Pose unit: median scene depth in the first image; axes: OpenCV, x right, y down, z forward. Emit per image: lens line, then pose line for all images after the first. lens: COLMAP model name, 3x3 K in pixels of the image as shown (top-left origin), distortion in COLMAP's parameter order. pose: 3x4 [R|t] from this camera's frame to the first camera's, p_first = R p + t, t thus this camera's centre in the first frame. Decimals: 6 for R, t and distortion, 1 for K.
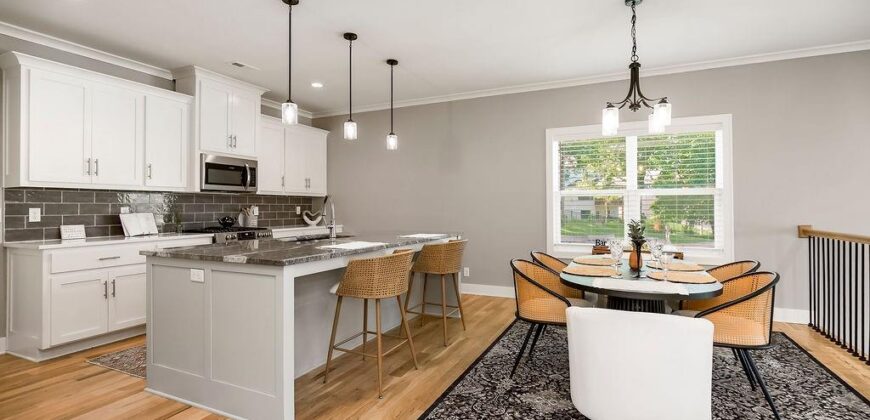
lens RADIAL K [[397.7, 0, 439.9], [0, 397.7, 210.6], [0, 0, 1]] dist [0.001528, 0.000137]
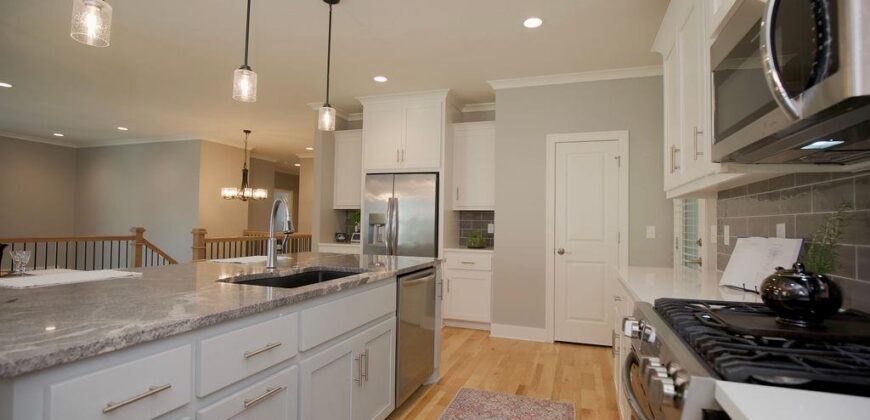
lens RADIAL K [[397.7, 0, 439.9], [0, 397.7, 210.6], [0, 0, 1]] dist [0.001528, 0.000137]
pose [[-0.994221, -0.013550, -0.106491, -0.347227], [-0.011421, 0.999723, -0.020574, -0.009480], [0.106740, -0.019238, -0.994101, 1.241253]]
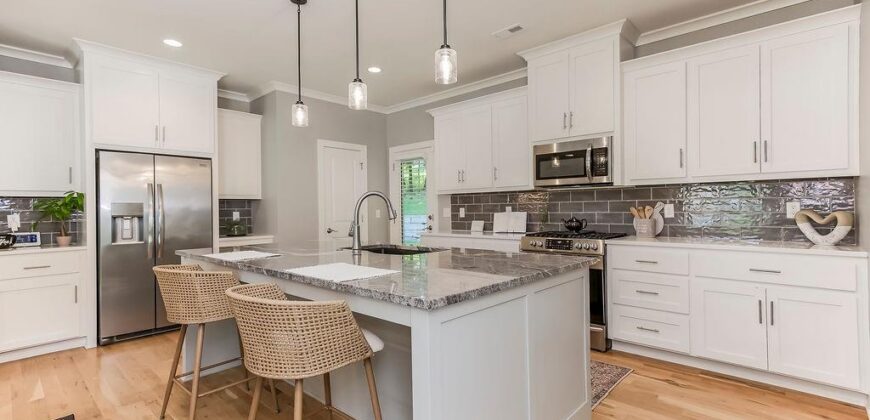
lens RADIAL K [[397.7, 0, 439.9], [0, 397.7, 210.6], [0, 0, 1]] dist [0.001528, 0.000137]
pose [[-0.303001, 0.012851, -0.952904, 0.295460], [0.005745, 0.999916, 0.011658, -0.010722], [0.952973, -0.001942, -0.303049, 1.042444]]
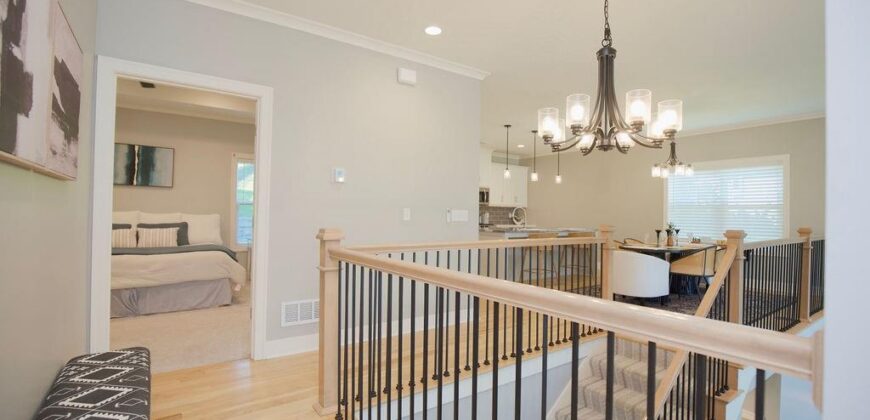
lens RADIAL K [[397.7, 0, 439.9], [0, 397.7, 210.6], [0, 0, 1]] dist [0.001528, 0.000137]
pose [[0.869086, 0.008811, -0.494583, 0.299382], [-0.018526, 0.999720, -0.014744, 0.012632], [0.494314, 0.021977, 0.869006, -0.836170]]
